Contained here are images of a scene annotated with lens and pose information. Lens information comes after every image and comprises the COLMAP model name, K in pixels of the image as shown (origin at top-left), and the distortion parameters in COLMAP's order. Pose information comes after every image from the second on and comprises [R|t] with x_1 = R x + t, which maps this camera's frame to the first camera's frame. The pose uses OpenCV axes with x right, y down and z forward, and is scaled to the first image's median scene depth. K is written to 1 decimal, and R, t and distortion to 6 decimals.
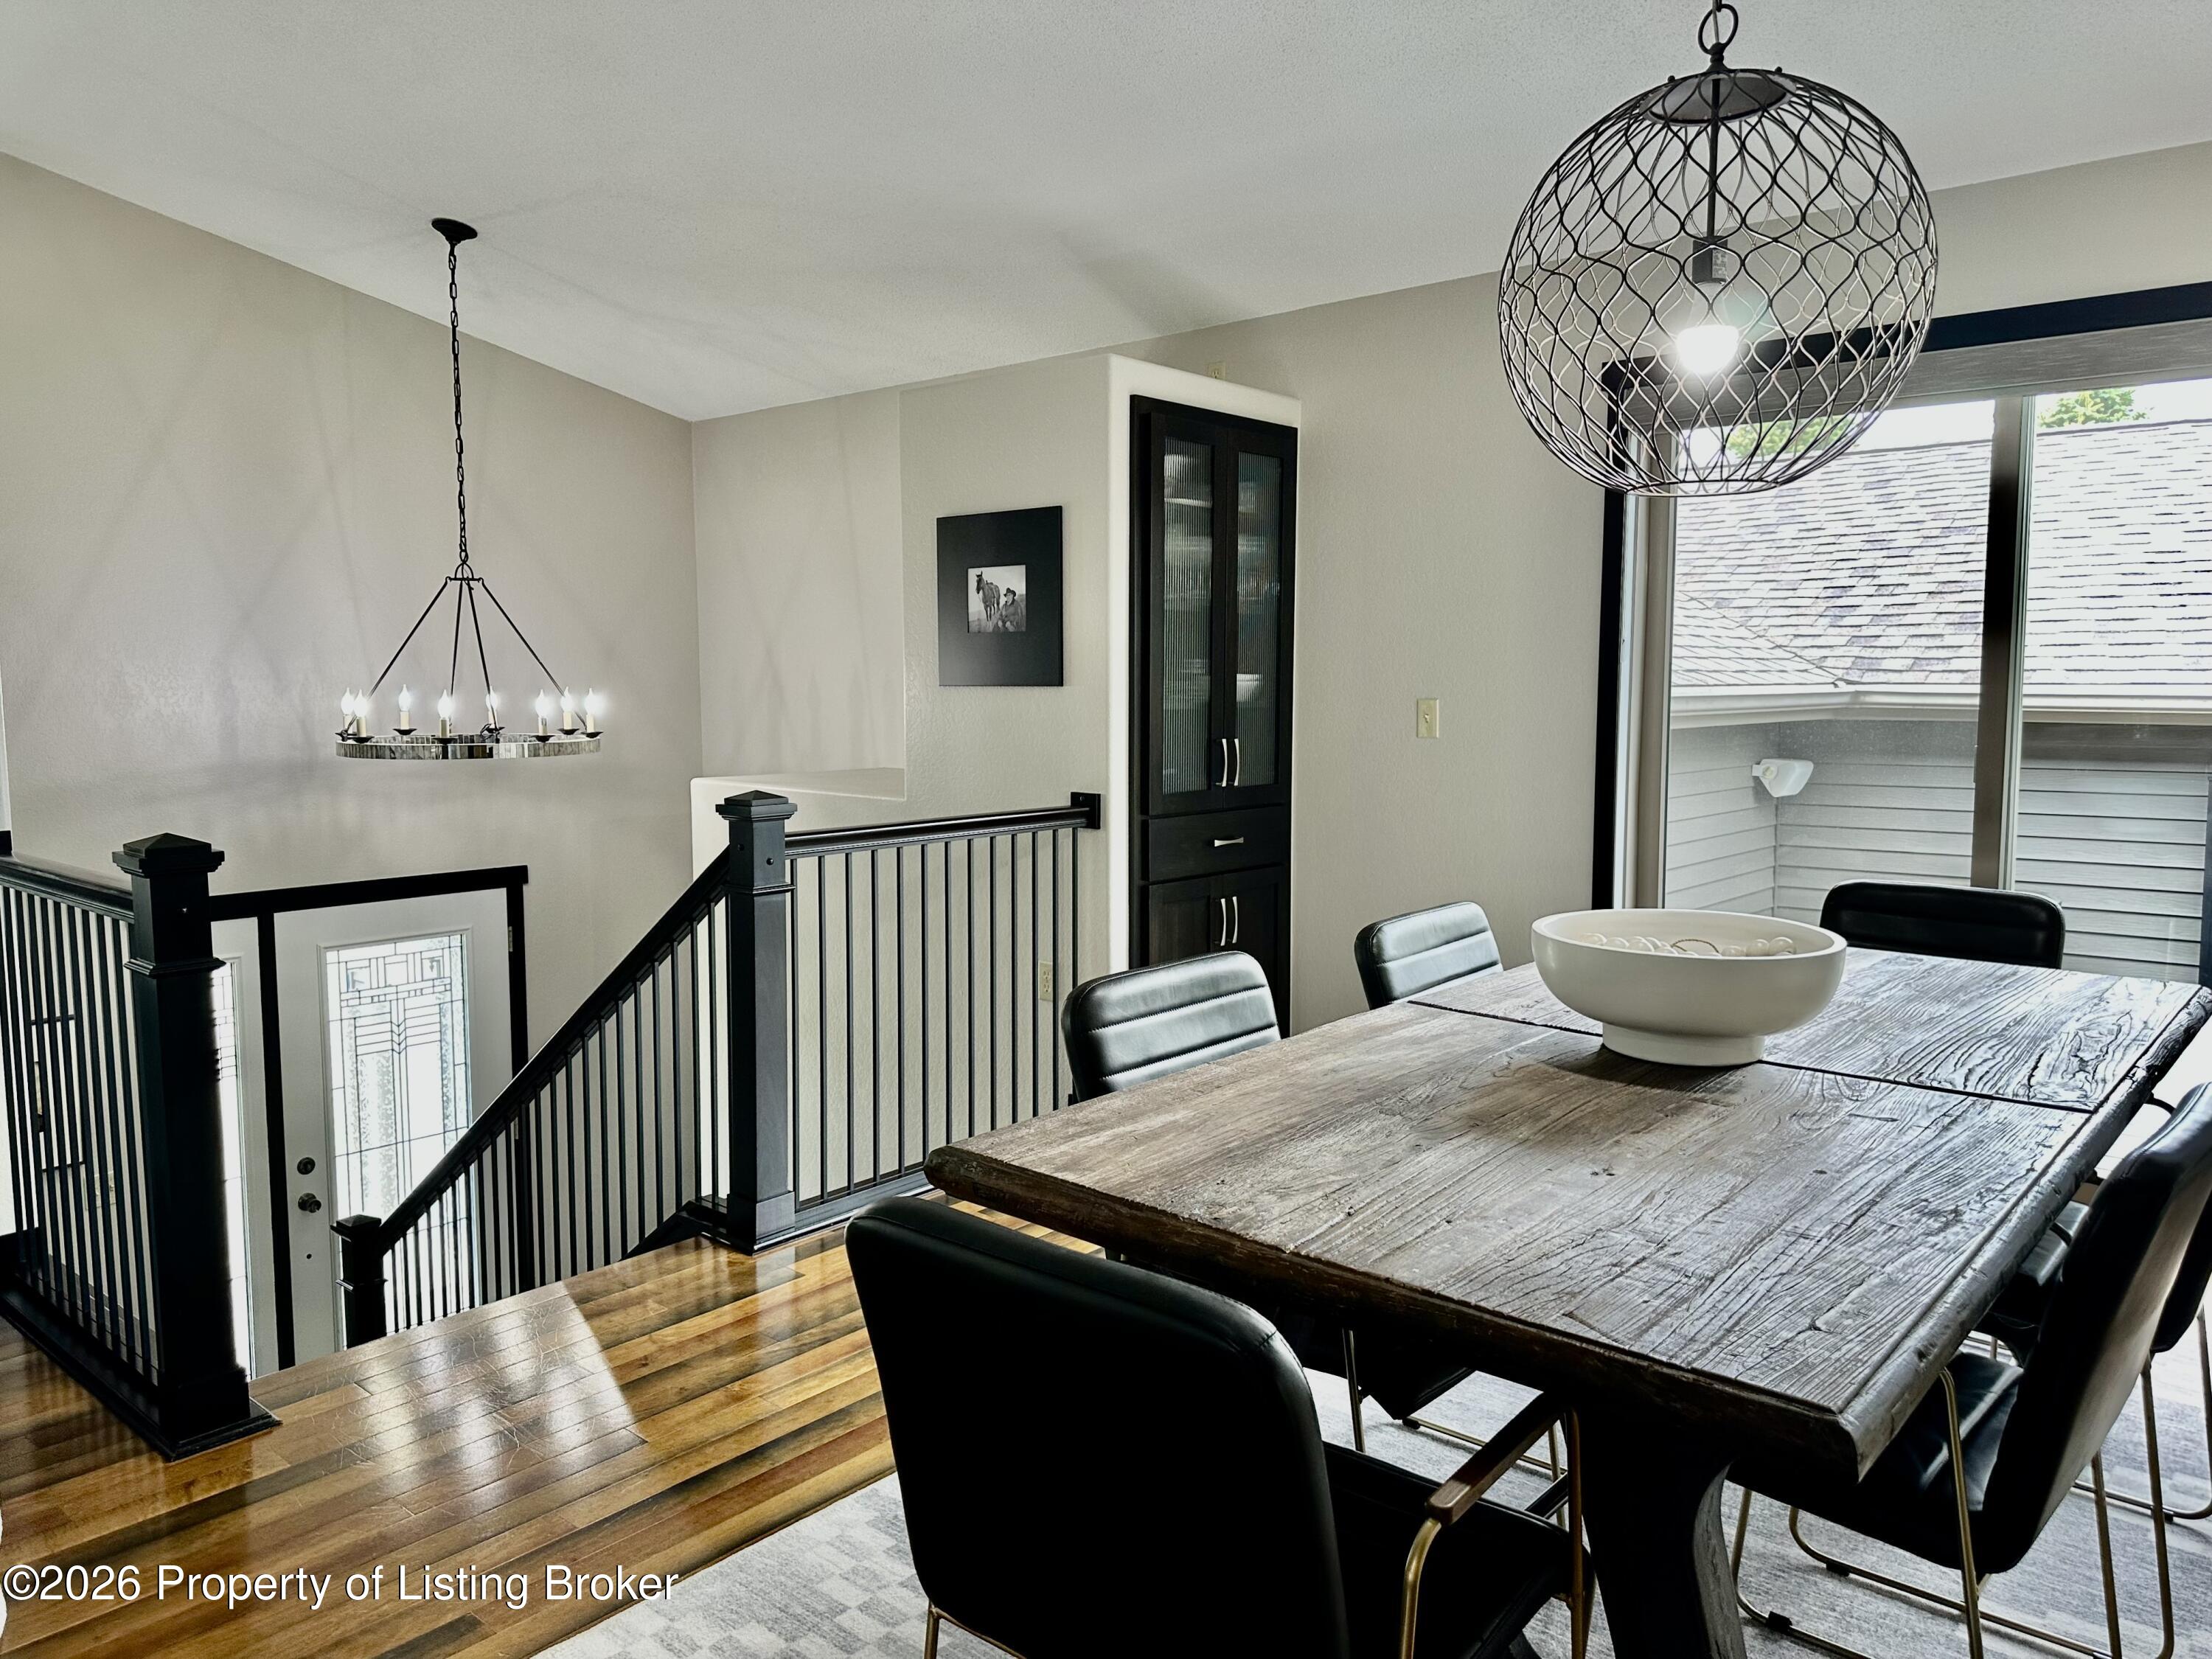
lens RADIAL K [[1550.4, 0, 1041.4], [0, 1550.4, 828.5], [0, 0, 1]] dist [0.102354, -0.147851]
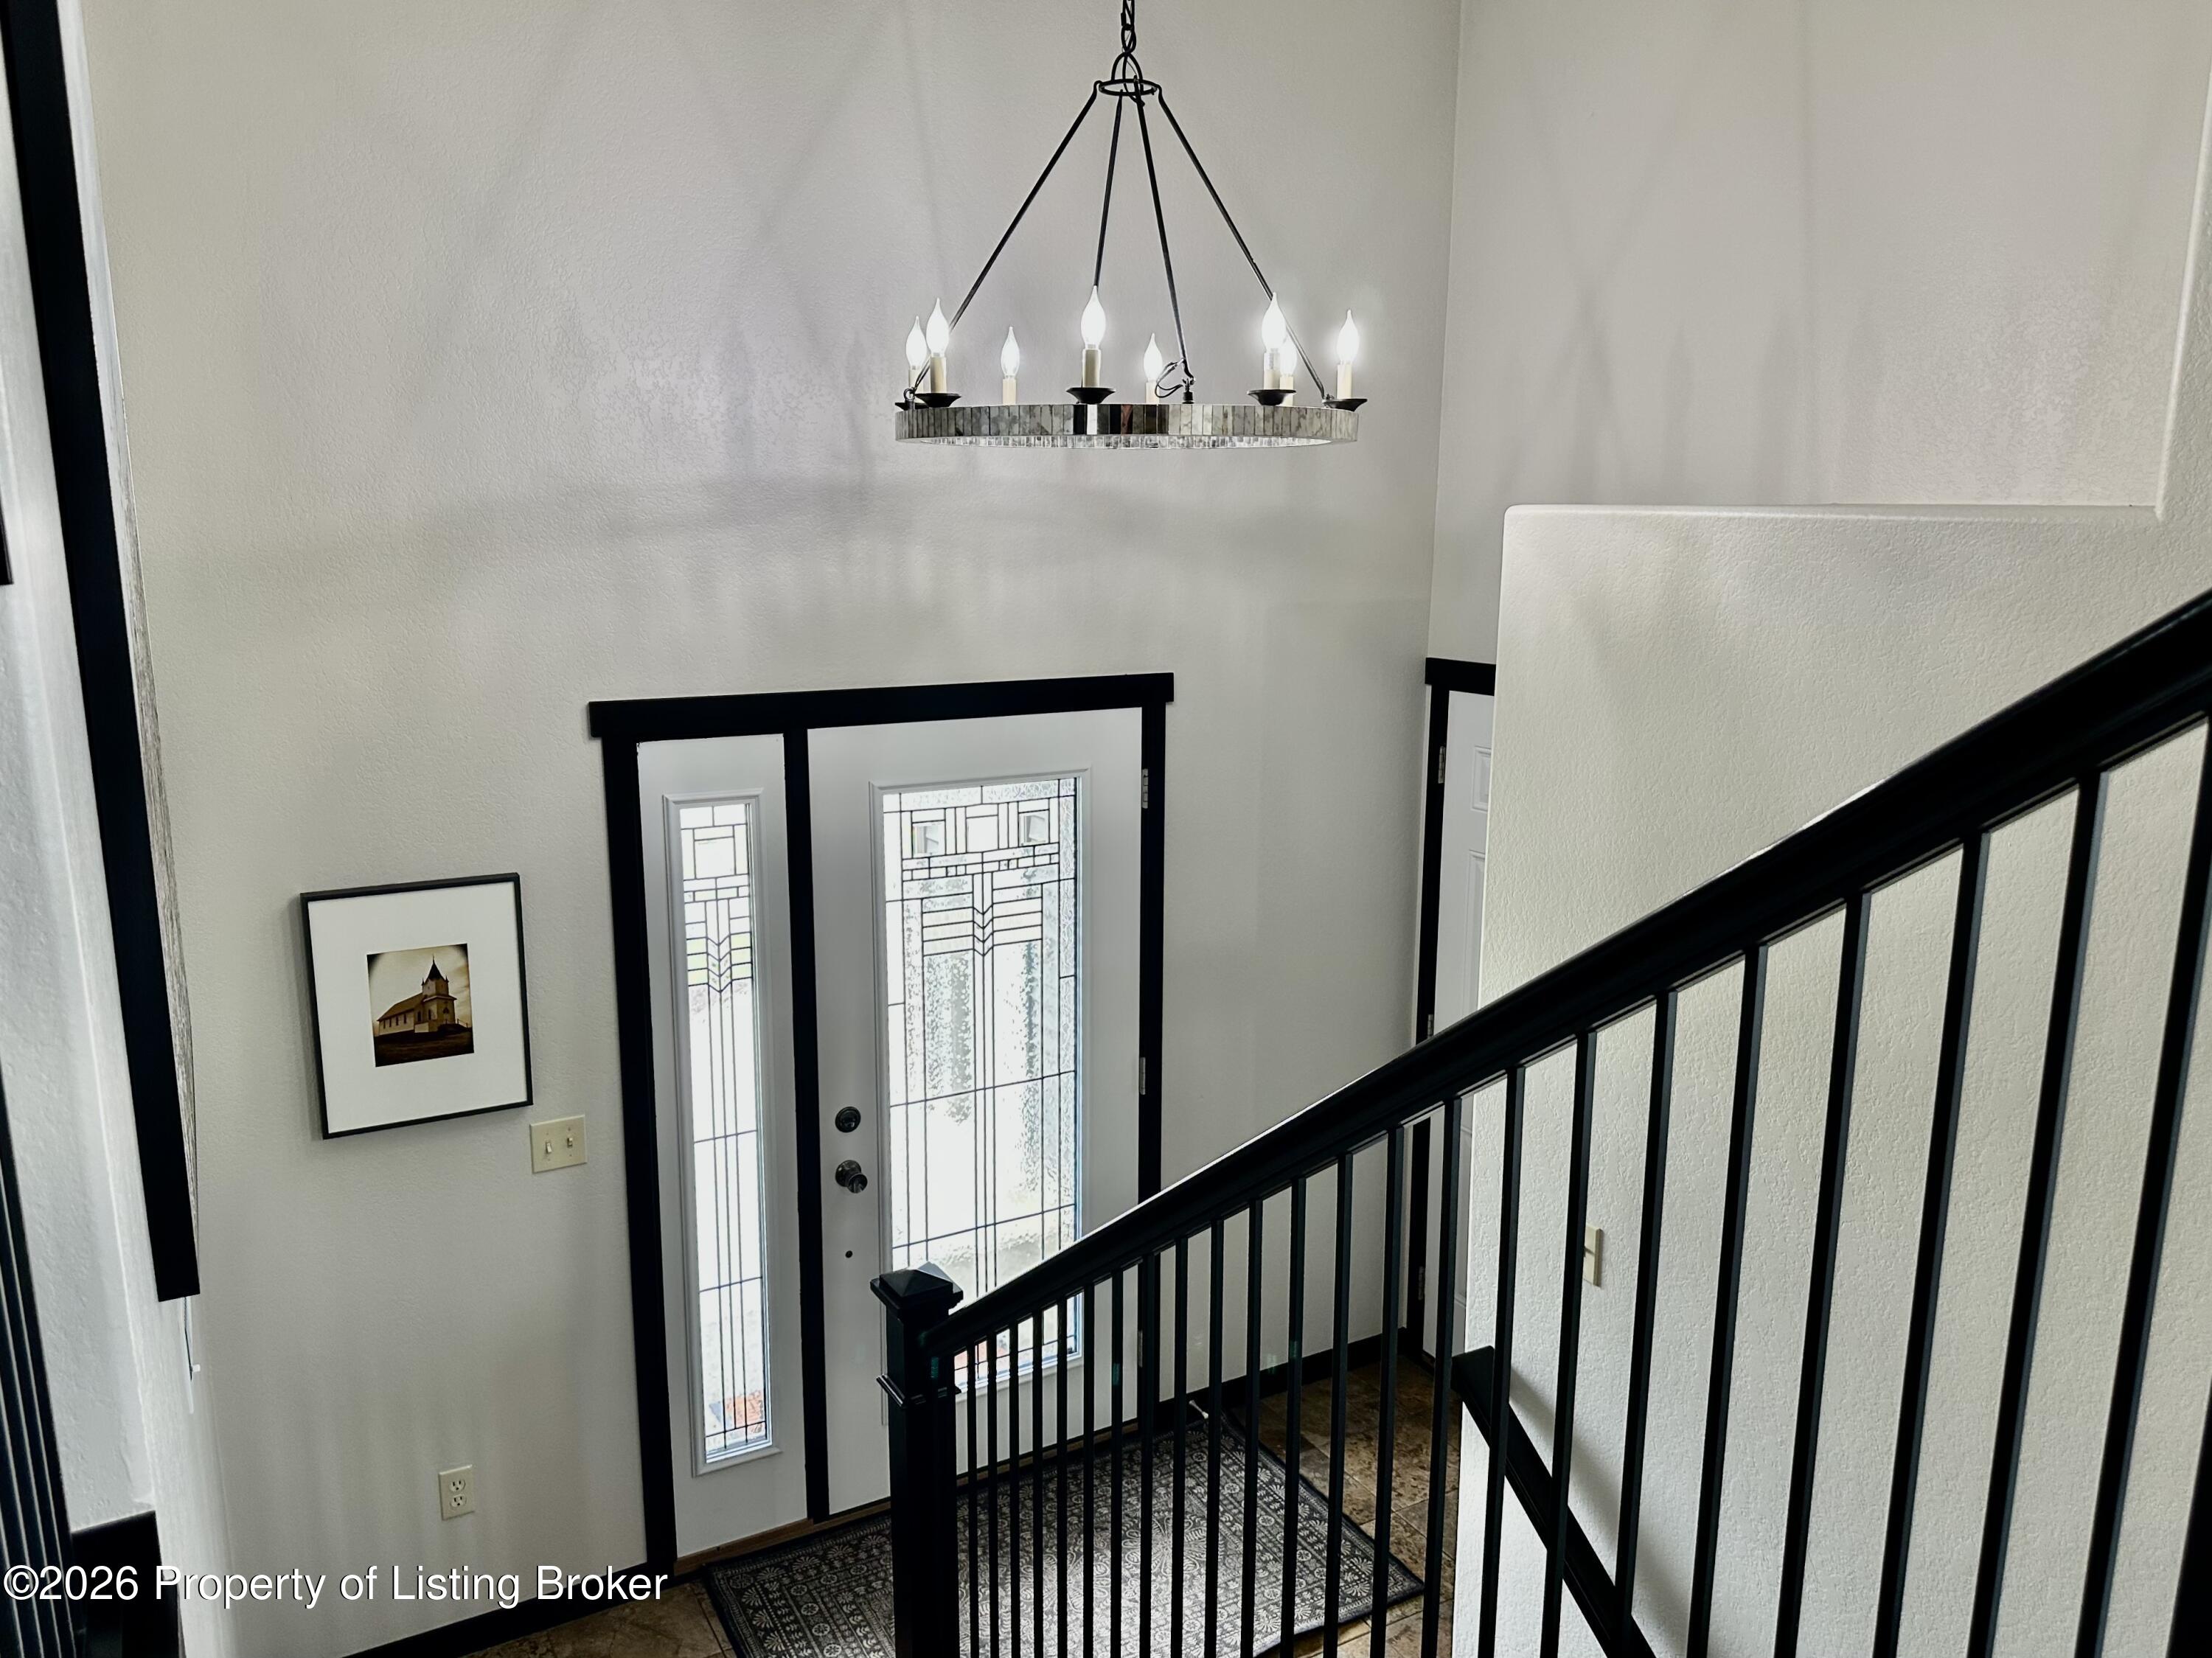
lens RADIAL K [[1619.1, 0, 1076.6], [0, 1619.1, 834.0], [0, 0, 1]] dist [0.196015, -0.351899]
pose [[0.946977, 0.063859, -0.314890, -0.175717], [-0.032581, 0.994083, 0.103617, 0.024370], [0.319644, -0.087864, 0.943455, 0.411975]]
